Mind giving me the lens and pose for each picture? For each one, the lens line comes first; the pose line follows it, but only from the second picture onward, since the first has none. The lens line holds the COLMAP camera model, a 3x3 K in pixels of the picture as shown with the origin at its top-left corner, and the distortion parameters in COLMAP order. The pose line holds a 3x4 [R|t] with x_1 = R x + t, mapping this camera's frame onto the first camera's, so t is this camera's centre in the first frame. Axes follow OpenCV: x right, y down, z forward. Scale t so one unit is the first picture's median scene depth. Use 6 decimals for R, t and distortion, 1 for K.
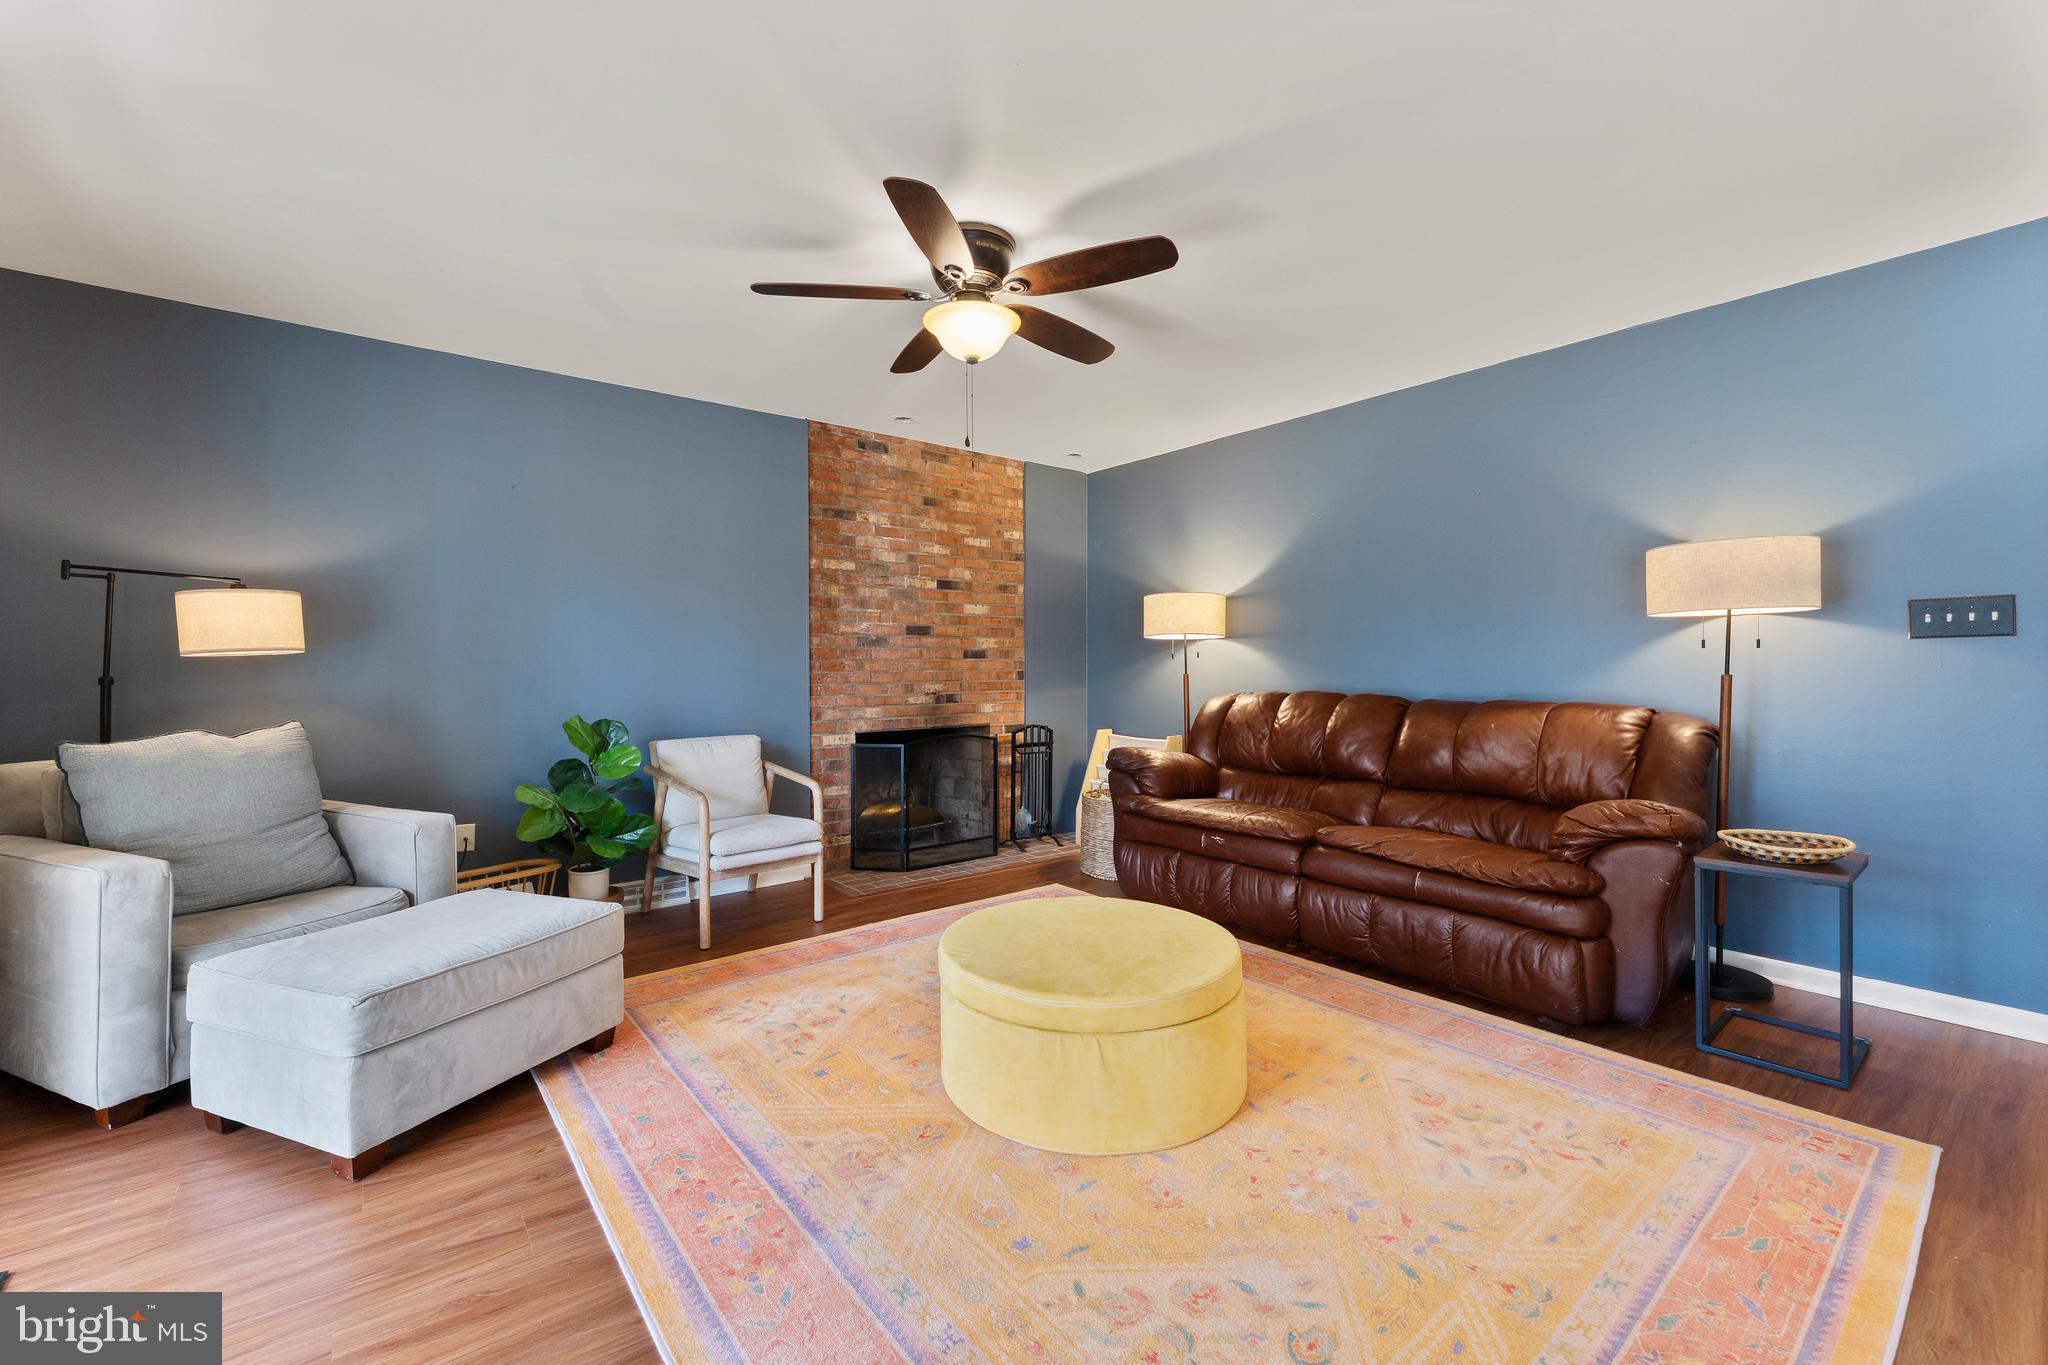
lens RADIAL K [[831.6, 0, 1018.4], [0, 831.6, 672.8], [0, 0, 1]] dist [-0.000625, -0.000691]
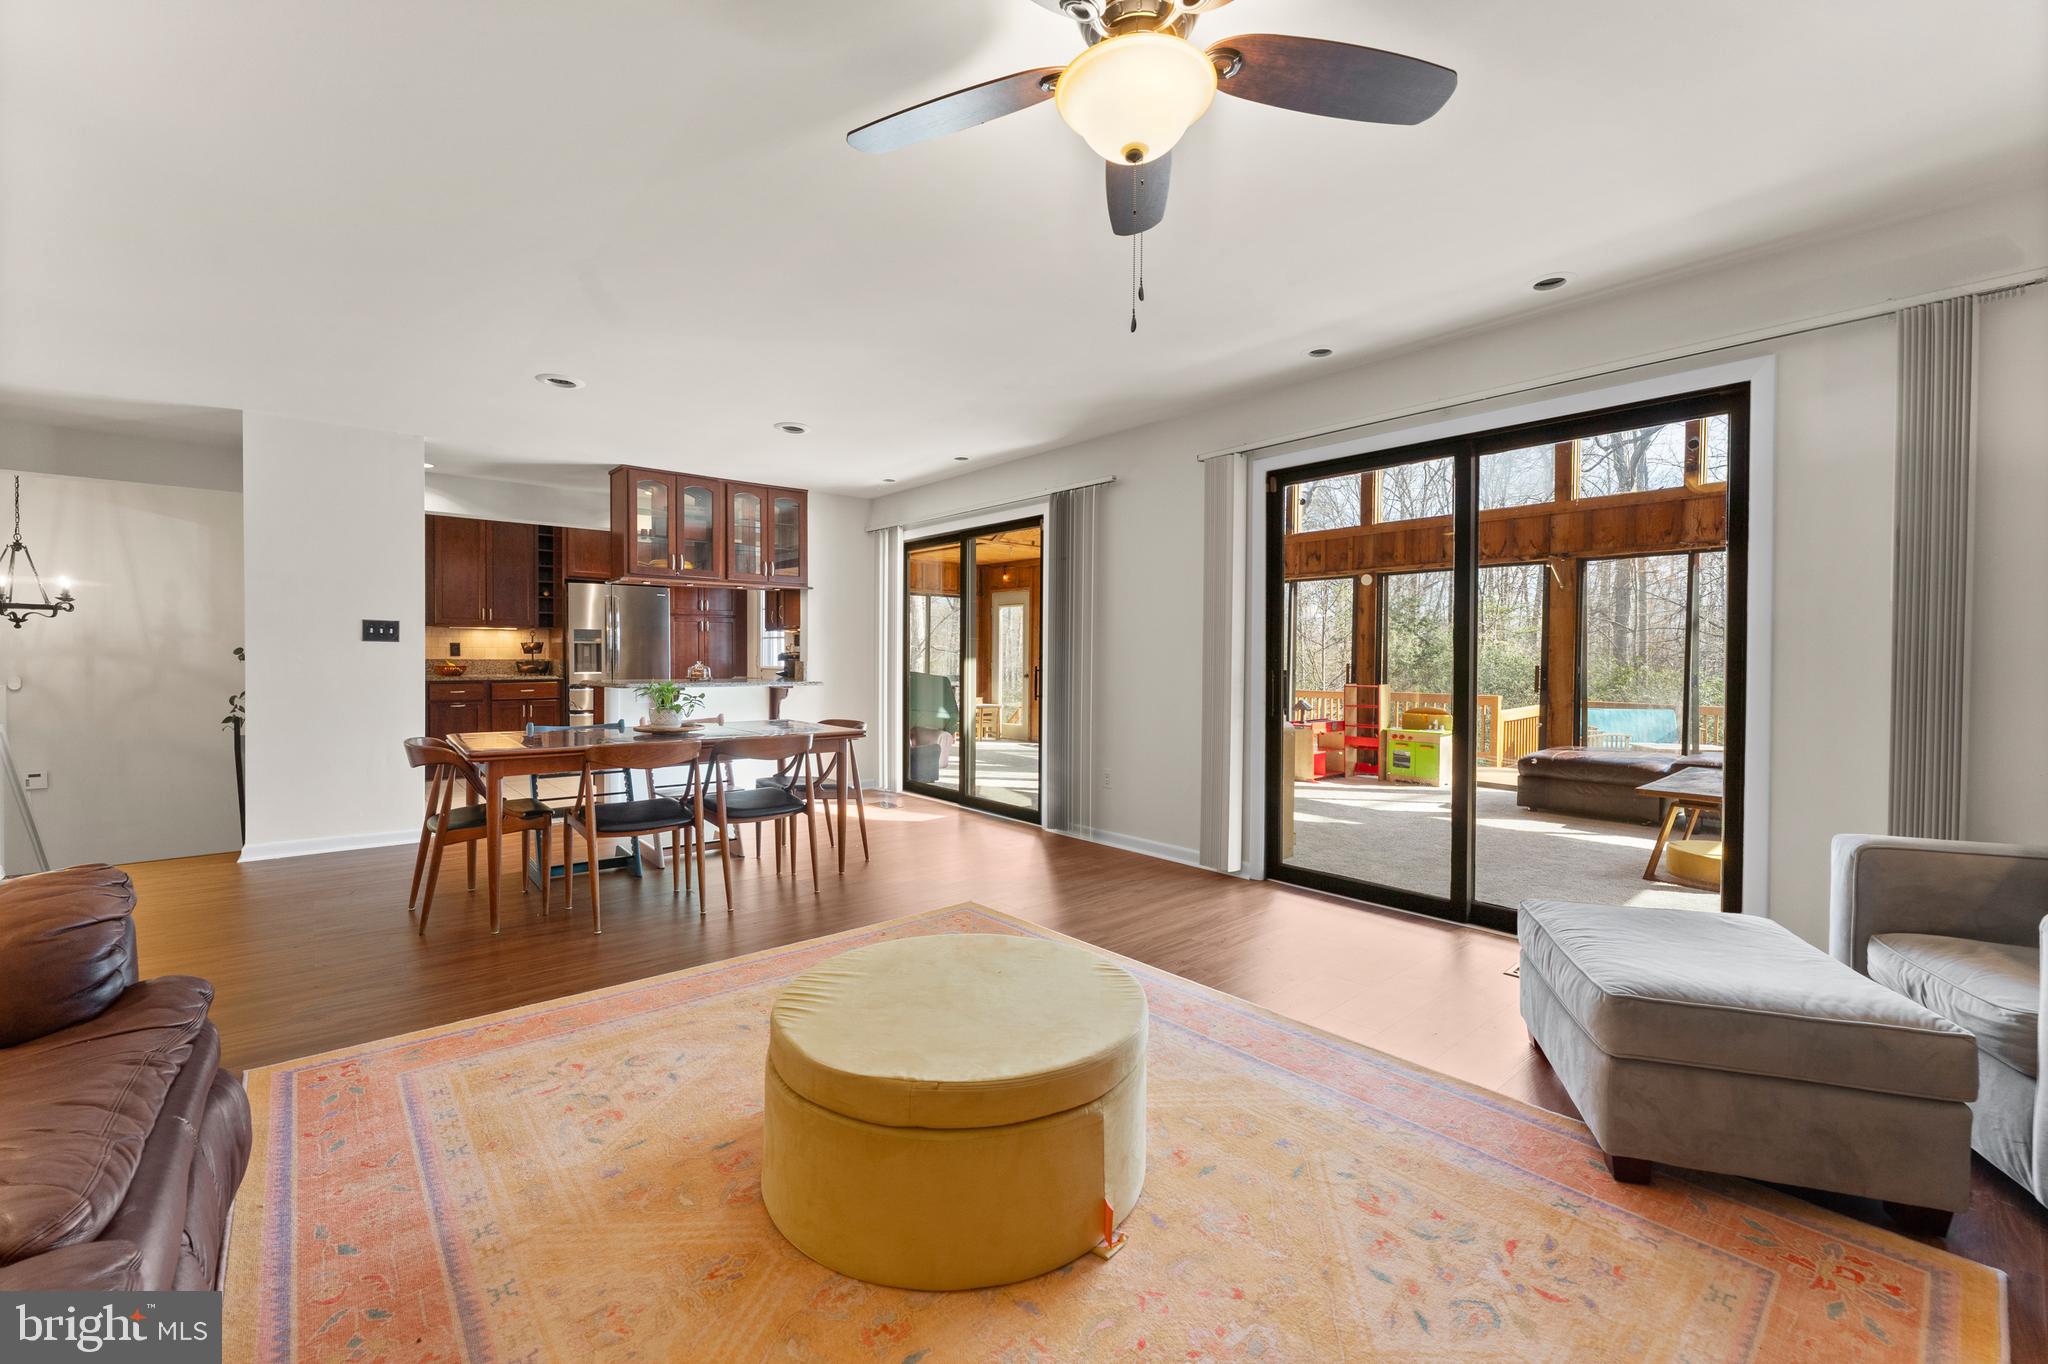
lens RADIAL K [[831.6, 0, 1018.4], [0, 831.6, 672.3], [0, 0, 1]] dist [-0.000625, -0.000691]
pose [[-0.999411, 0.001867, -0.034259, 0.028690], [0.001095, 0.999746, 0.022524, -0.005019], [0.034293, 0.022474, -0.999159, 0.930857]]
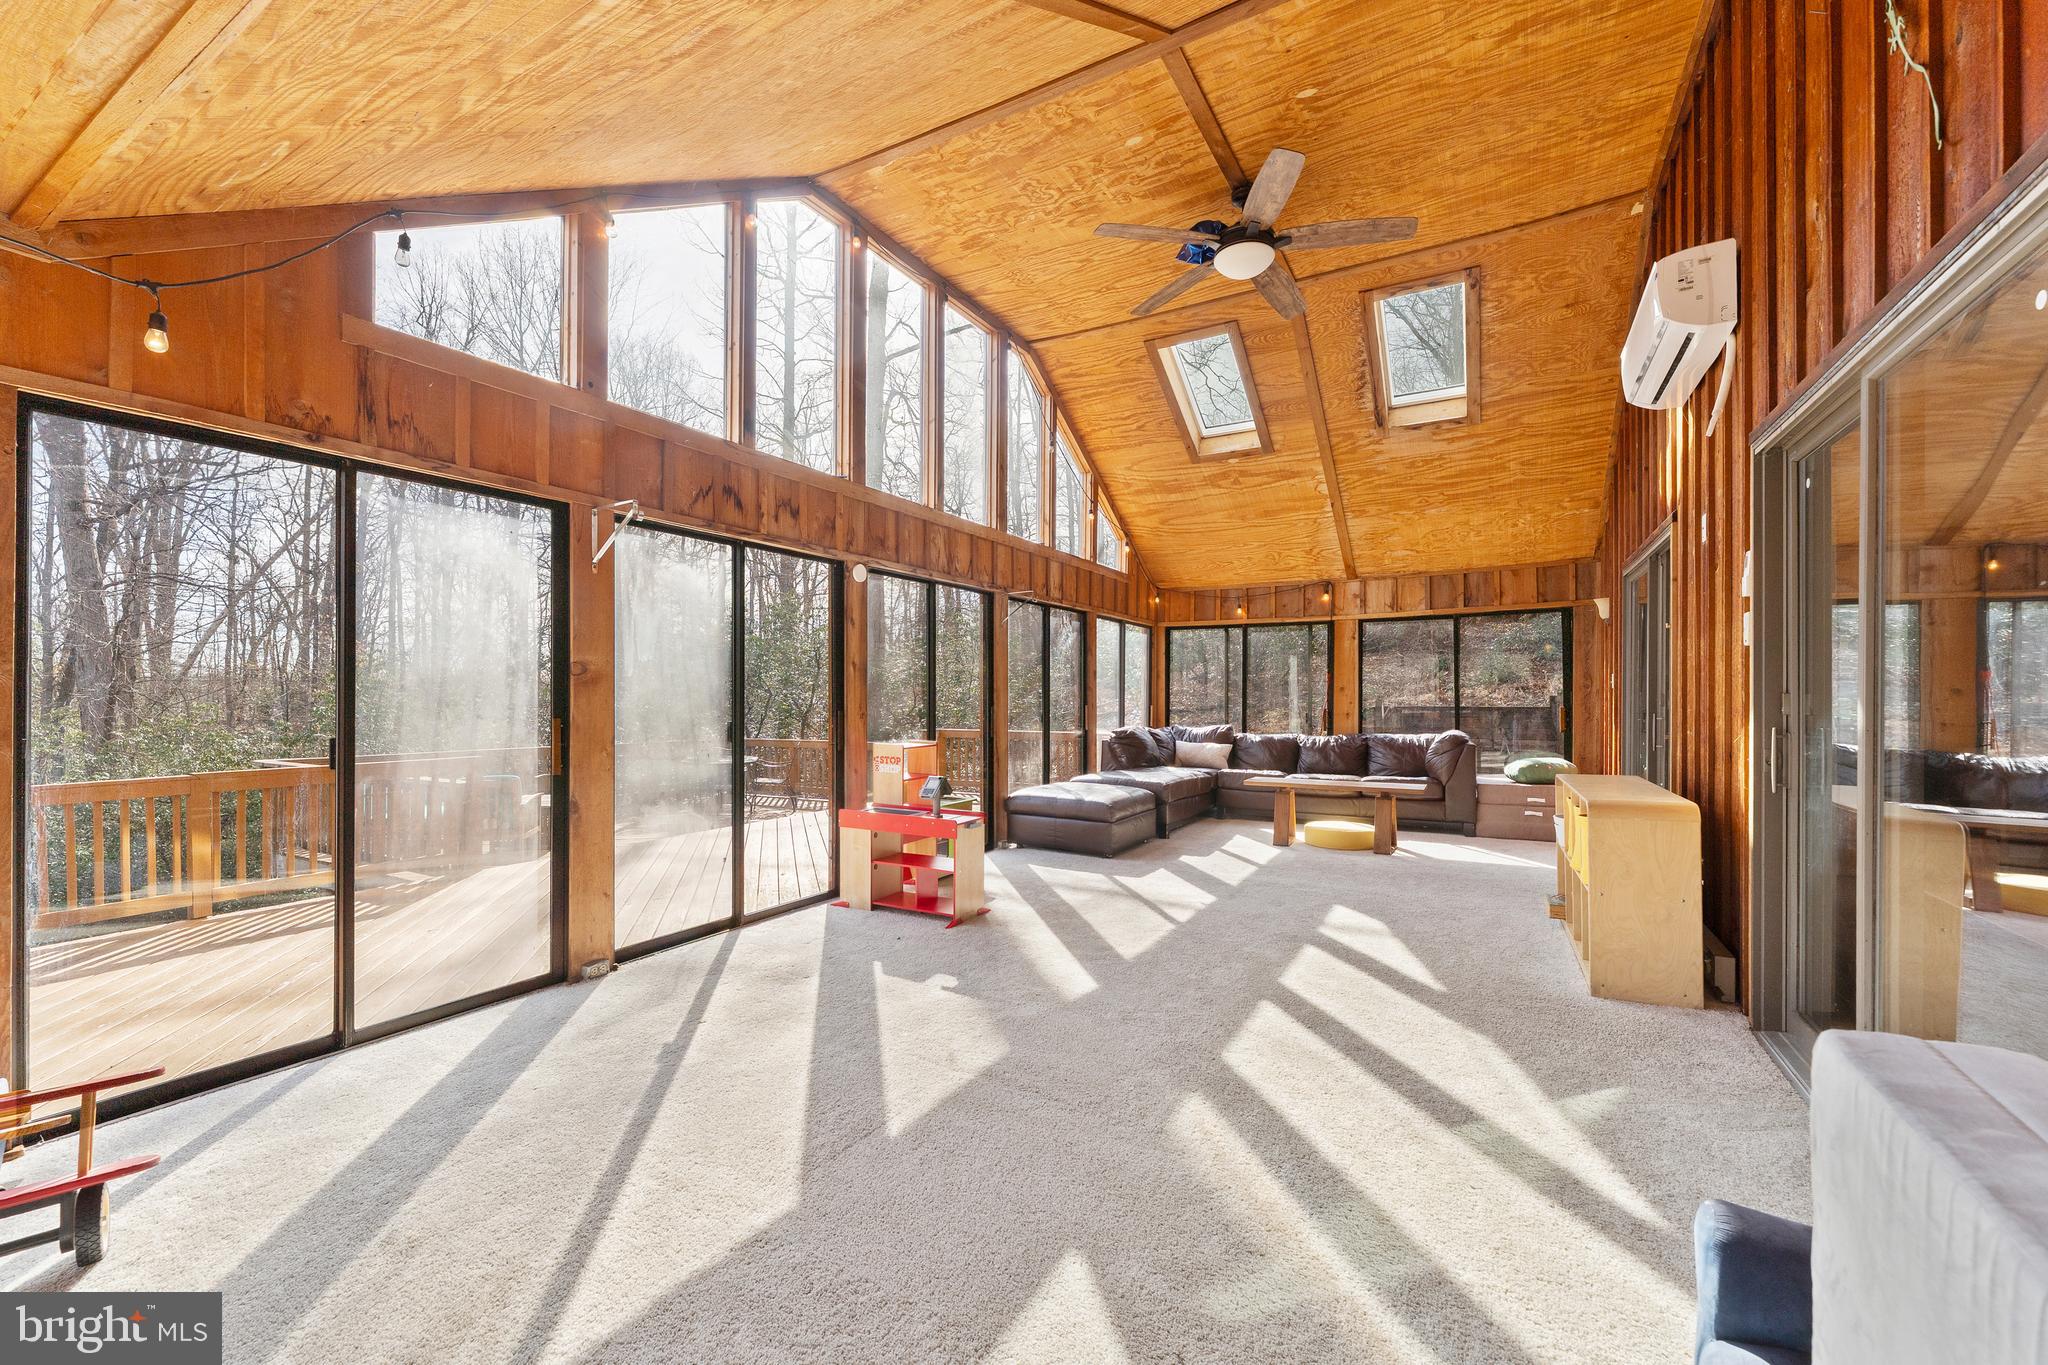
lens RADIAL K [[831.4, 0, 1020.4], [0, 831.4, 691.3], [0, 0, 1]] dist [-0.000466, -0.000277]
pose [[0.371348, 0.001468, -0.928493, 0.319139], [-0.007768, 0.999969, -0.001526, -0.006950], [0.928461, 0.007779, 0.371348, -1.068430]]
